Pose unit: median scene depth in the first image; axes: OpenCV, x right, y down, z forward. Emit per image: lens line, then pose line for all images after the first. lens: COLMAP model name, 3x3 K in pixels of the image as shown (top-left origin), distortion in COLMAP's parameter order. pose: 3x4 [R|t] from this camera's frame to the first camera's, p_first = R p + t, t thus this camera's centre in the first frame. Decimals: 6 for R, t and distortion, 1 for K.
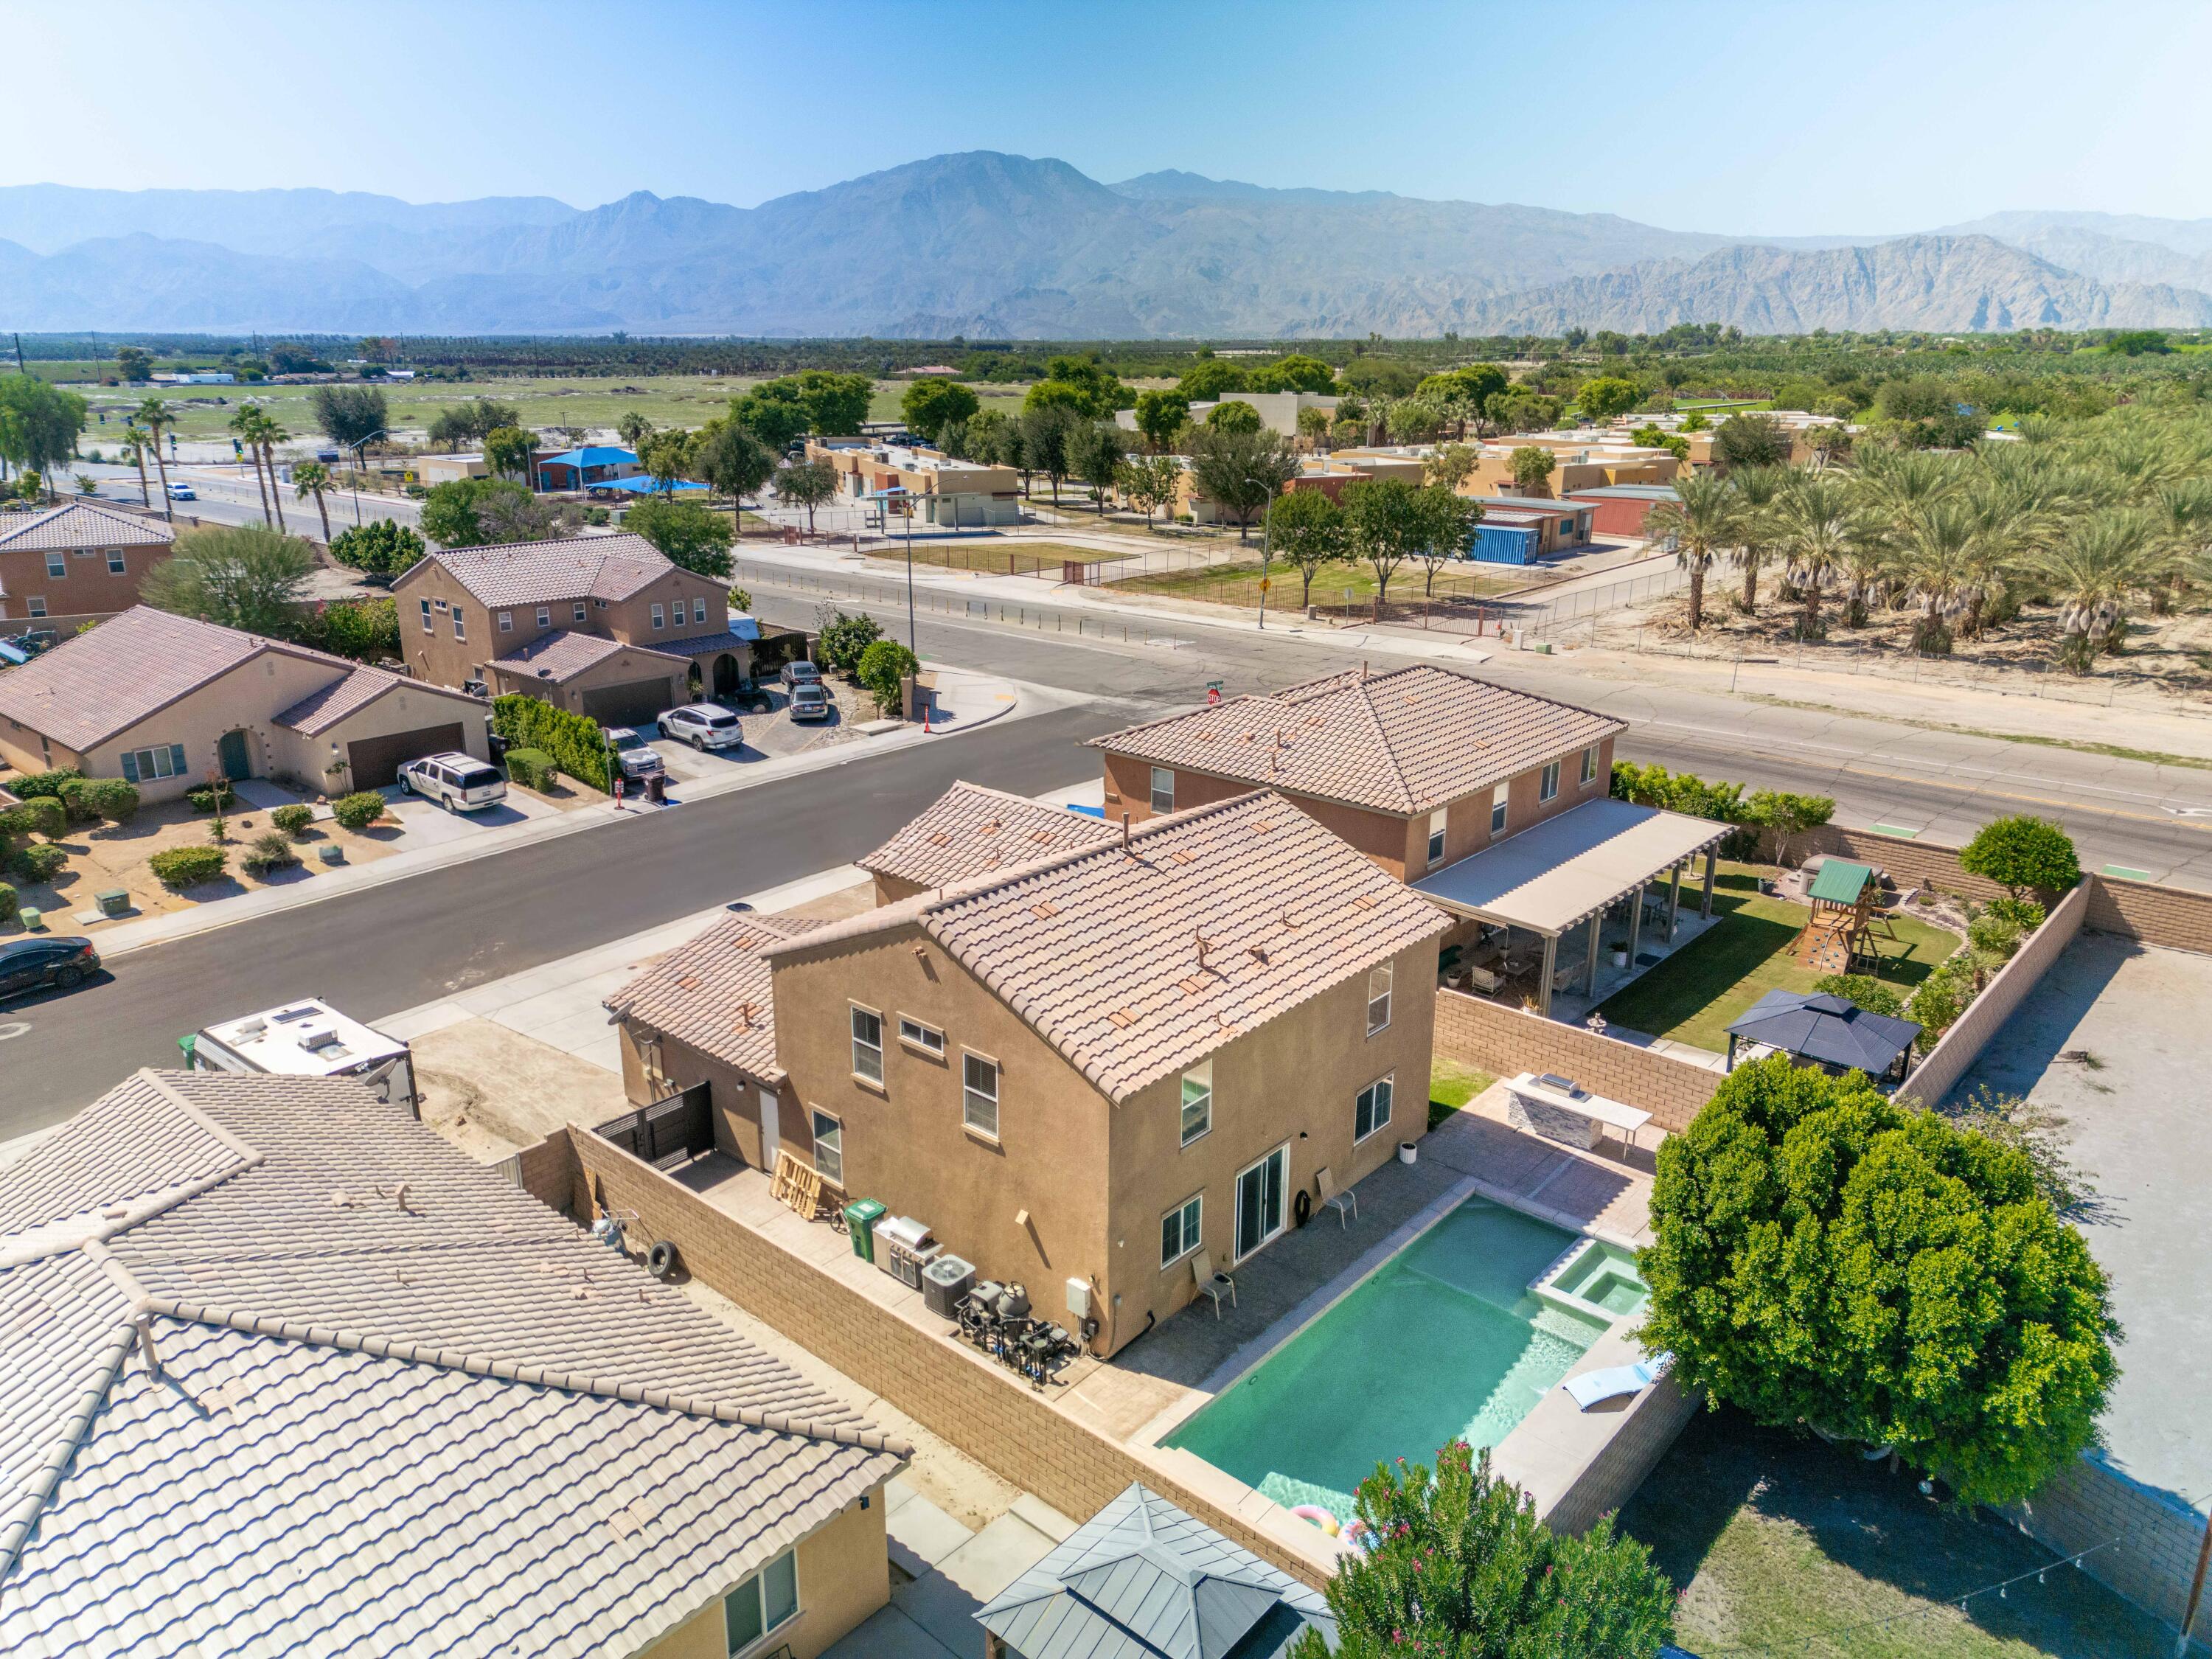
lens RADIAL K [[1552.2, 0, 1093.5], [0, 1552.2, 792.9], [0, 0, 1]] dist [0.064456, -0.066407]
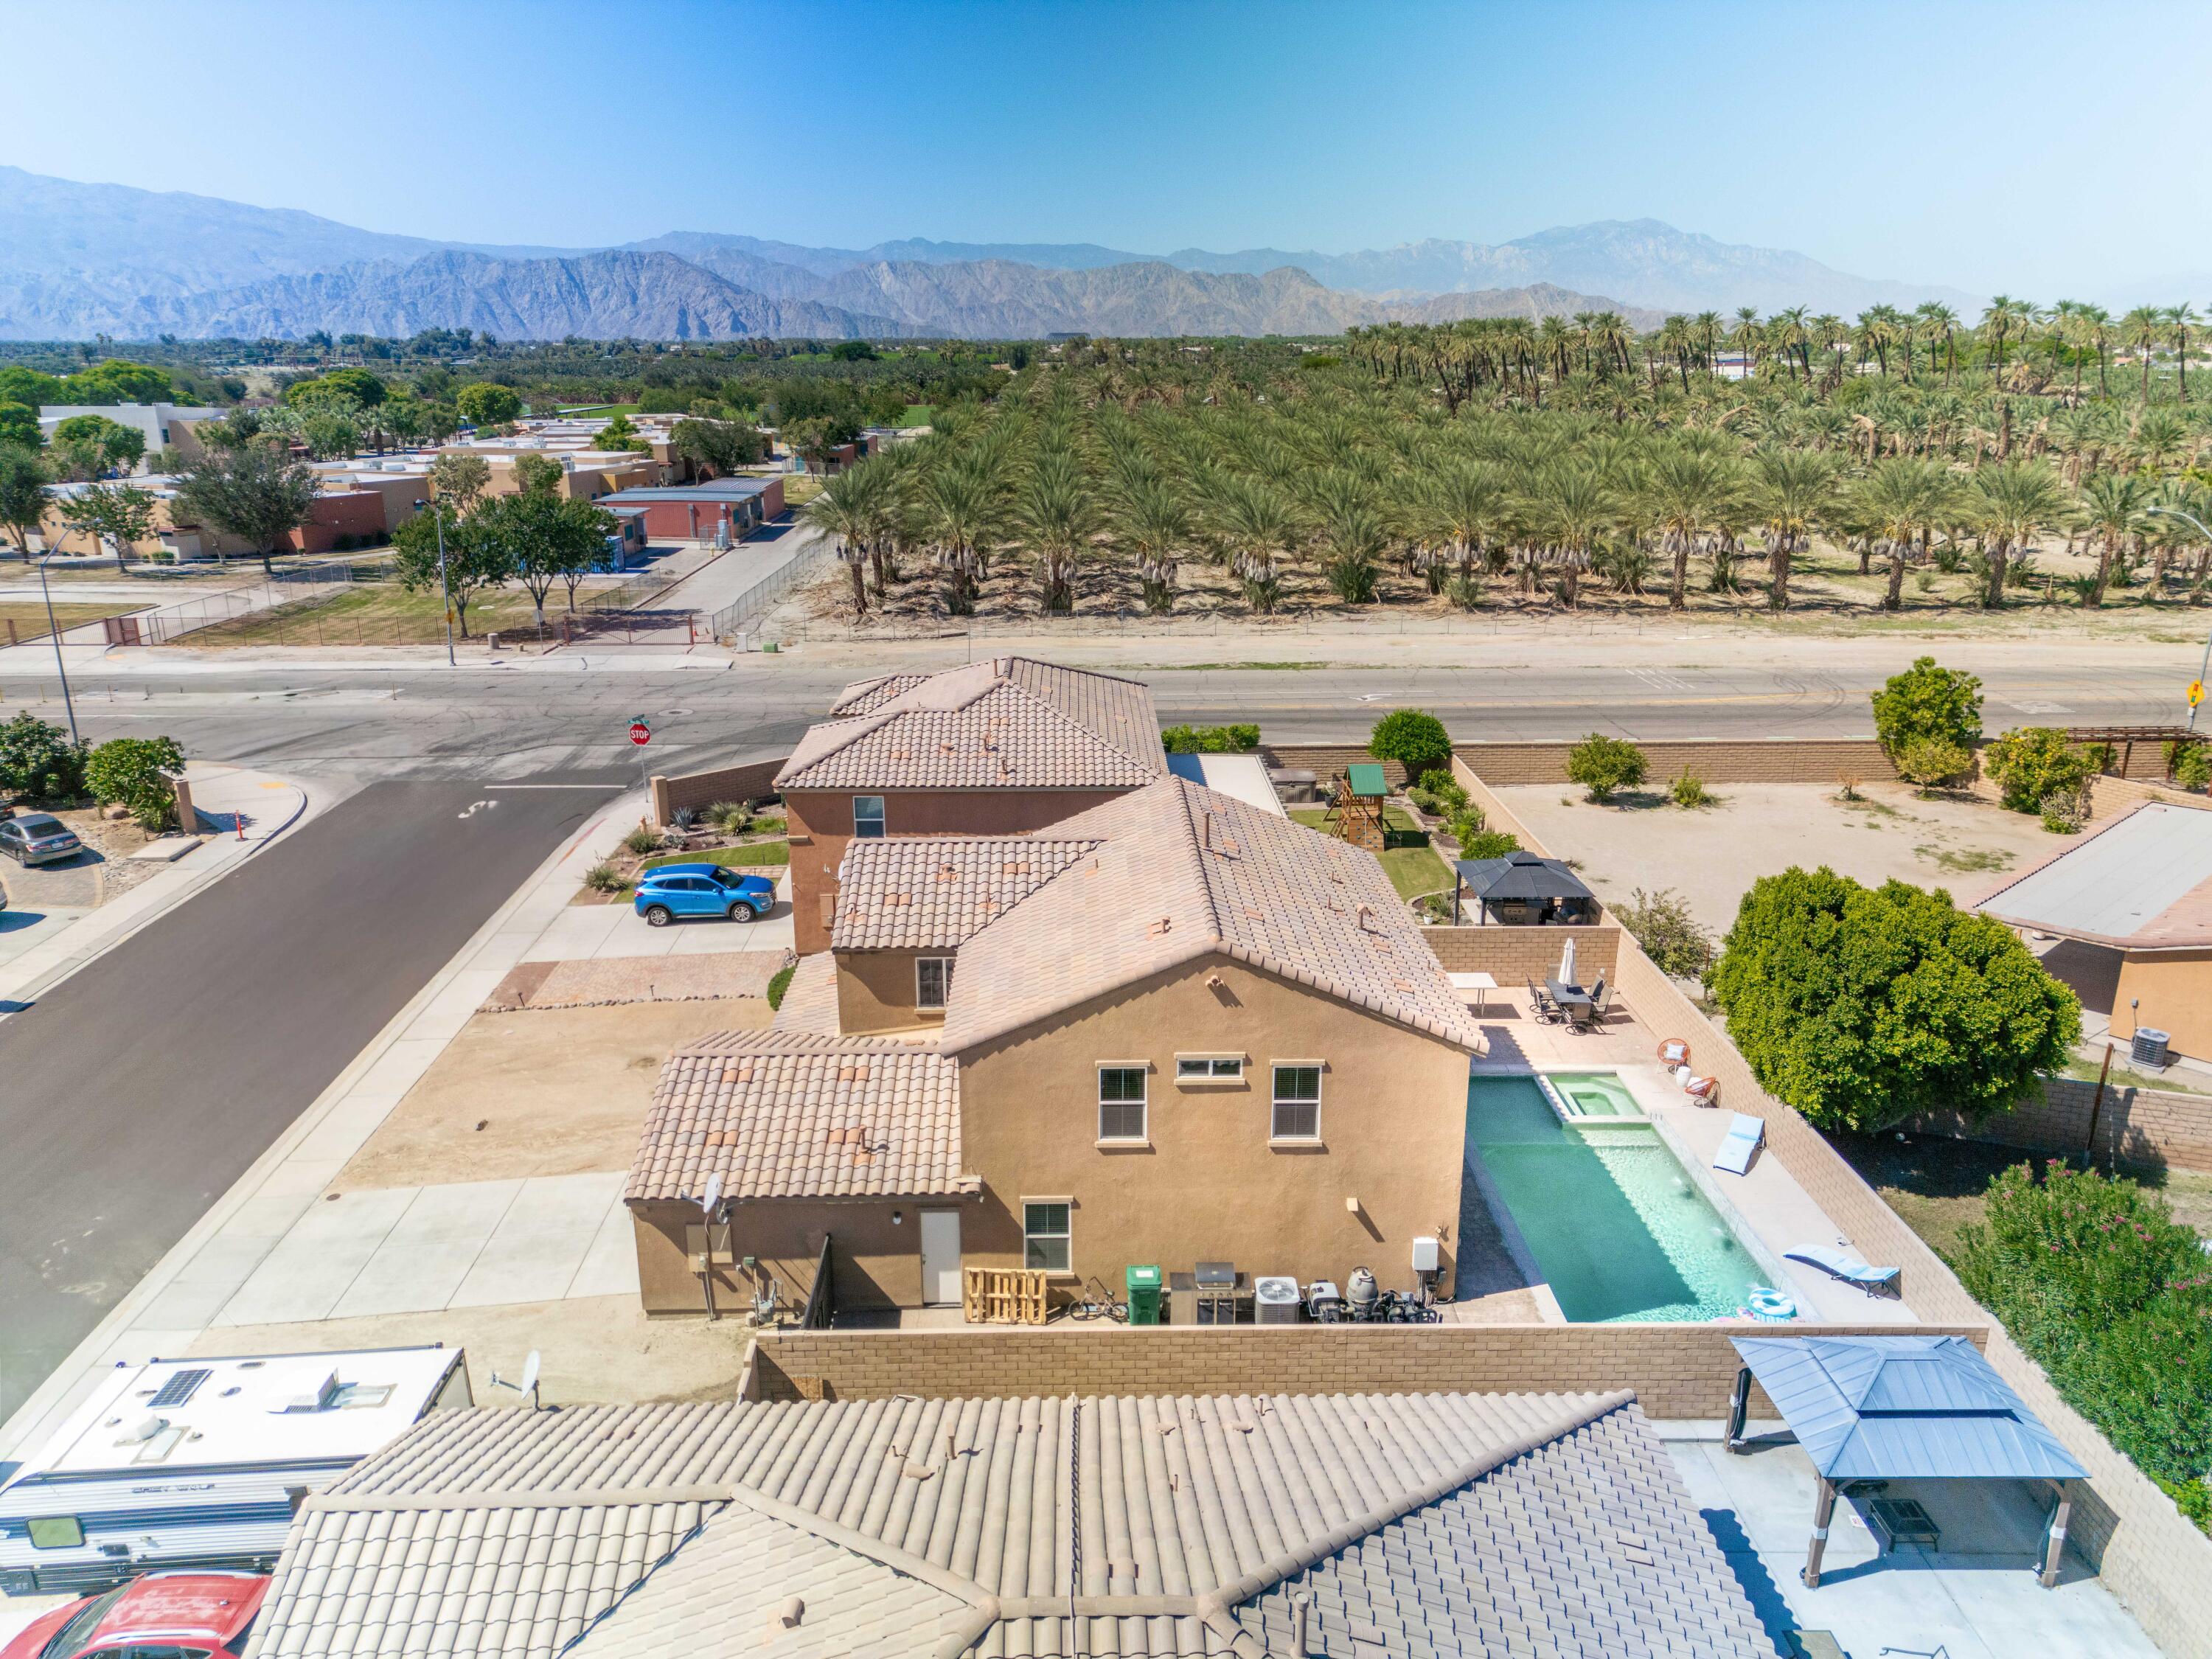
lens RADIAL K [[1549.8, 0, 1106.5], [0, 1549.8, 822.8], [0, 0, 1]] dist [0.059616, -0.061533]
pose [[0.738820, -0.198551, 0.643989, -0.611637], [0.188947, 0.978314, 0.084857, -0.070051], [-0.646872, 0.058986, 0.760314, 0.252590]]
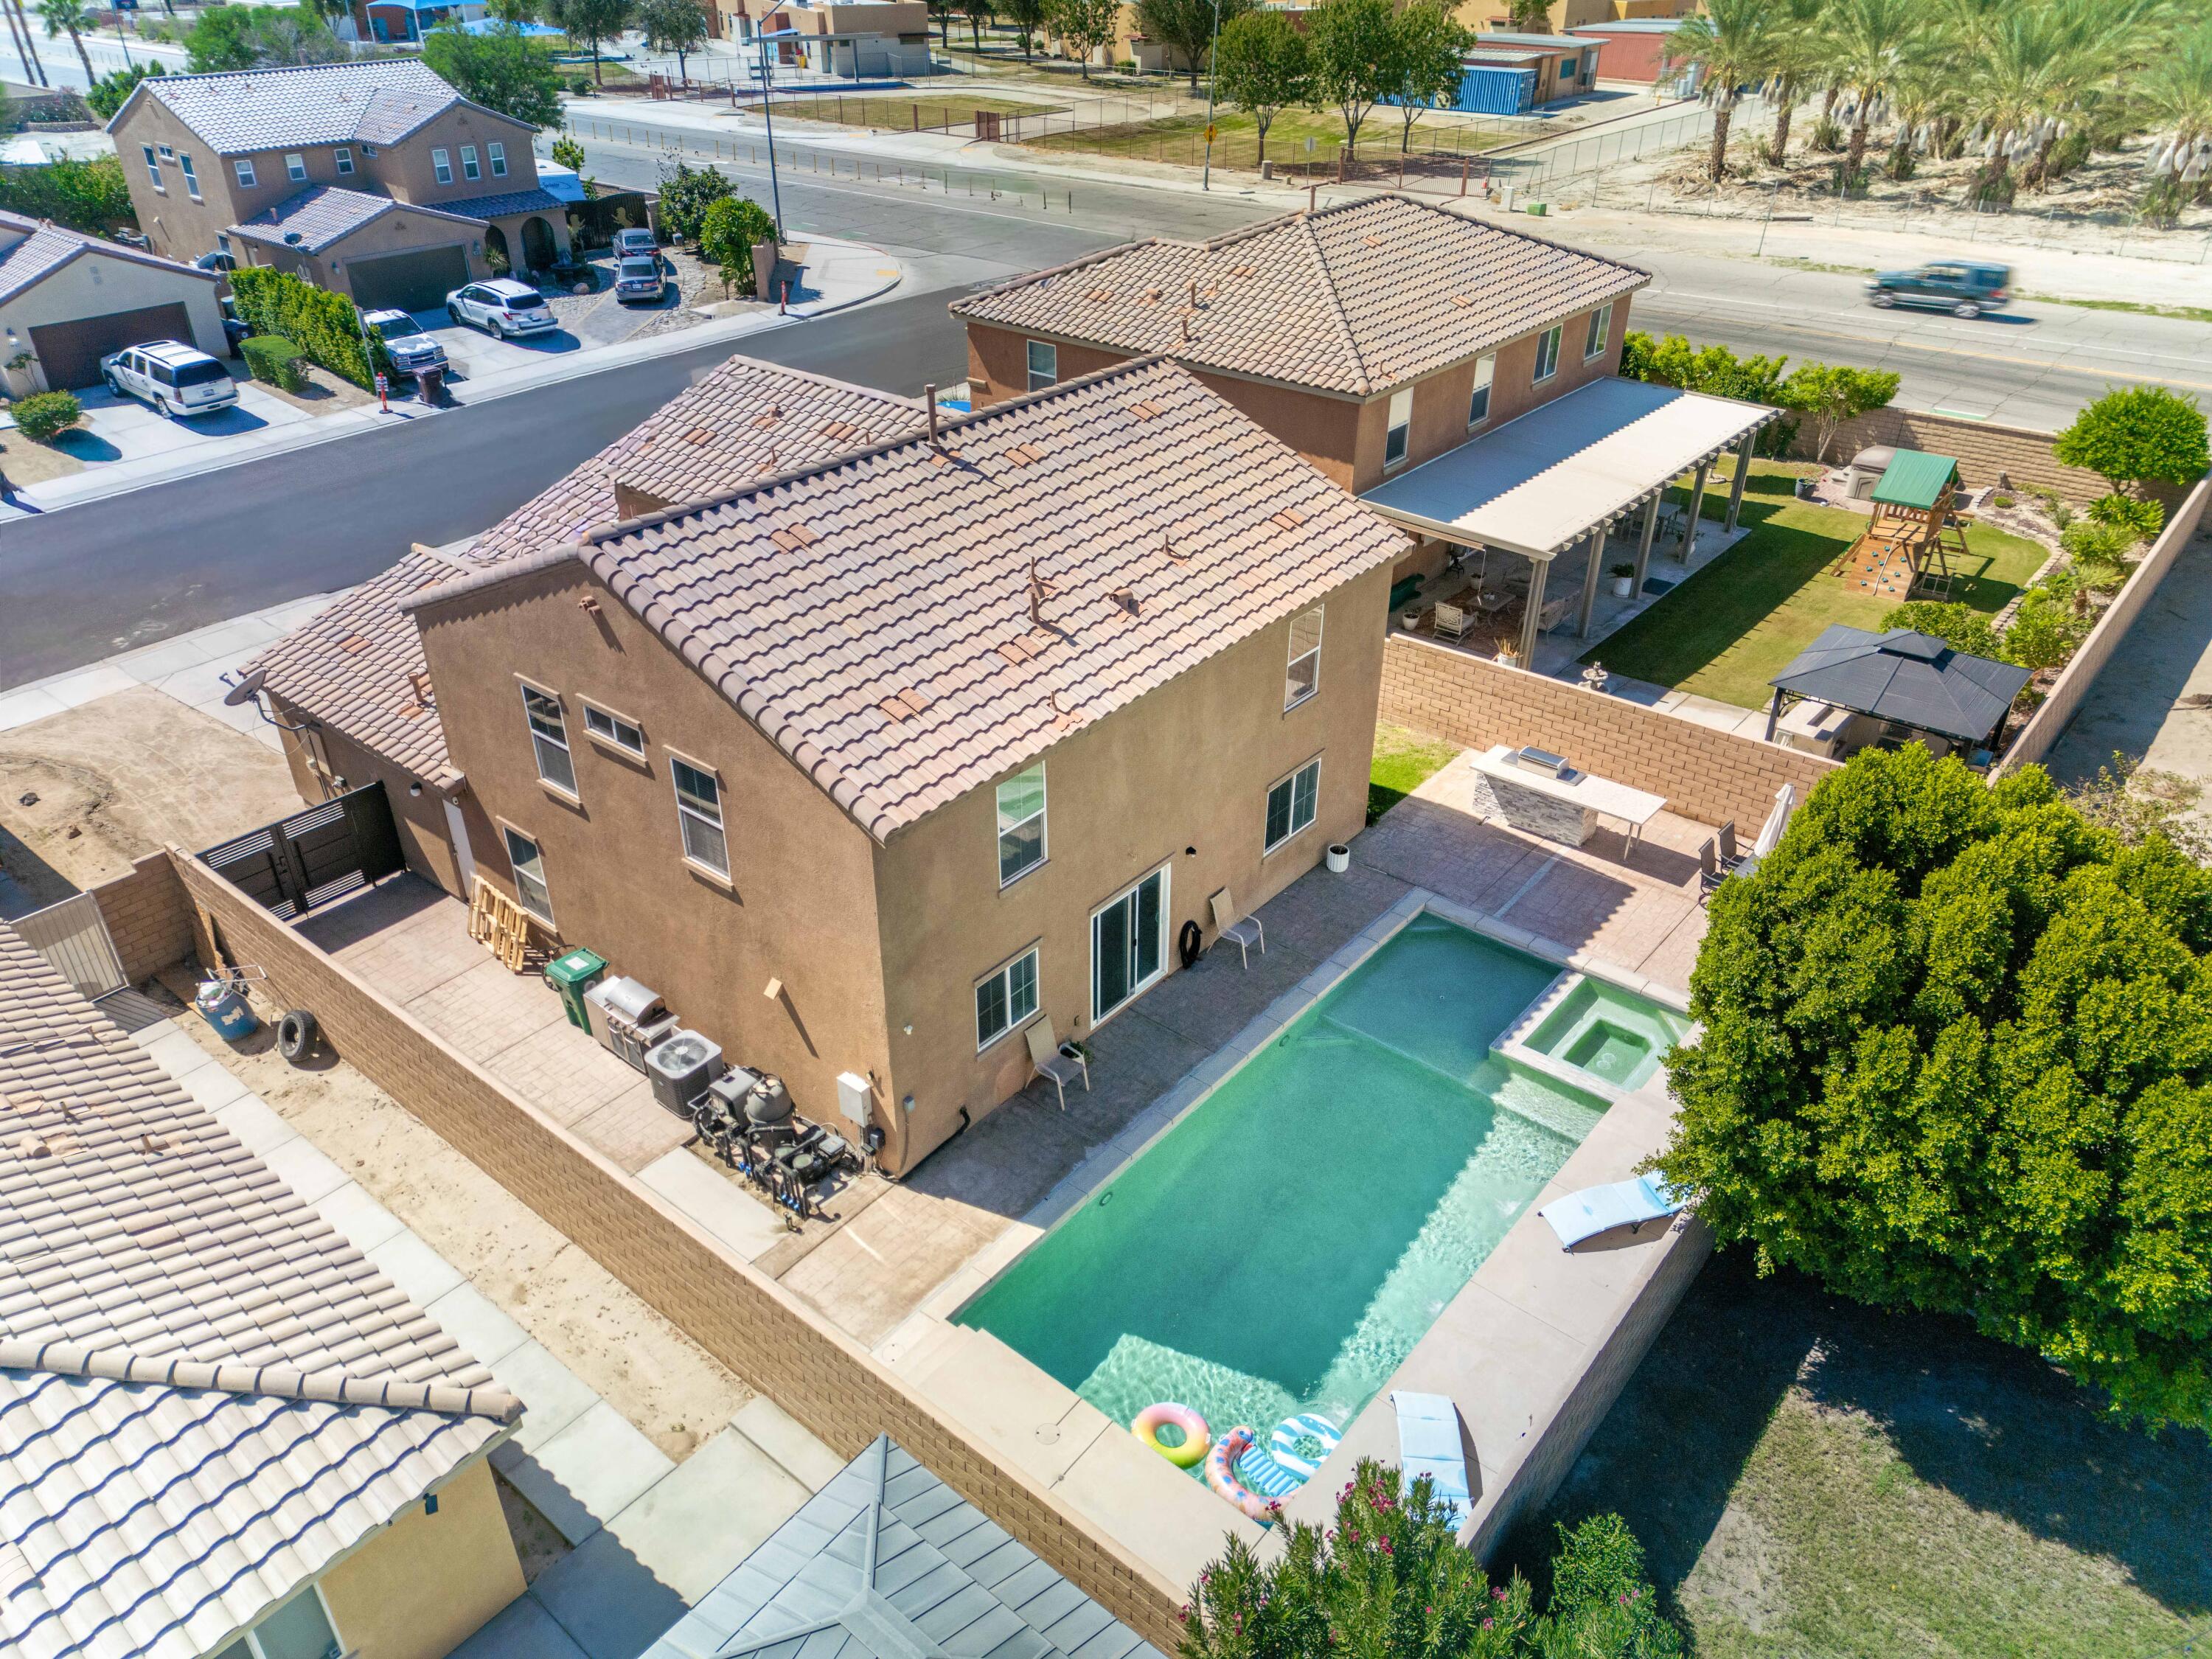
lens RADIAL K [[1541.4, 0, 1096.6], [0, 1541.4, 832.5], [0, 0, 1]] dist [0.069535, -0.057932]
pose [[0.999539, -0.019873, 0.022959, 0.066013], [0.013162, 0.964922, 0.262205, 0.021717], [-0.027365, -0.261782, 0.964739, 0.279748]]
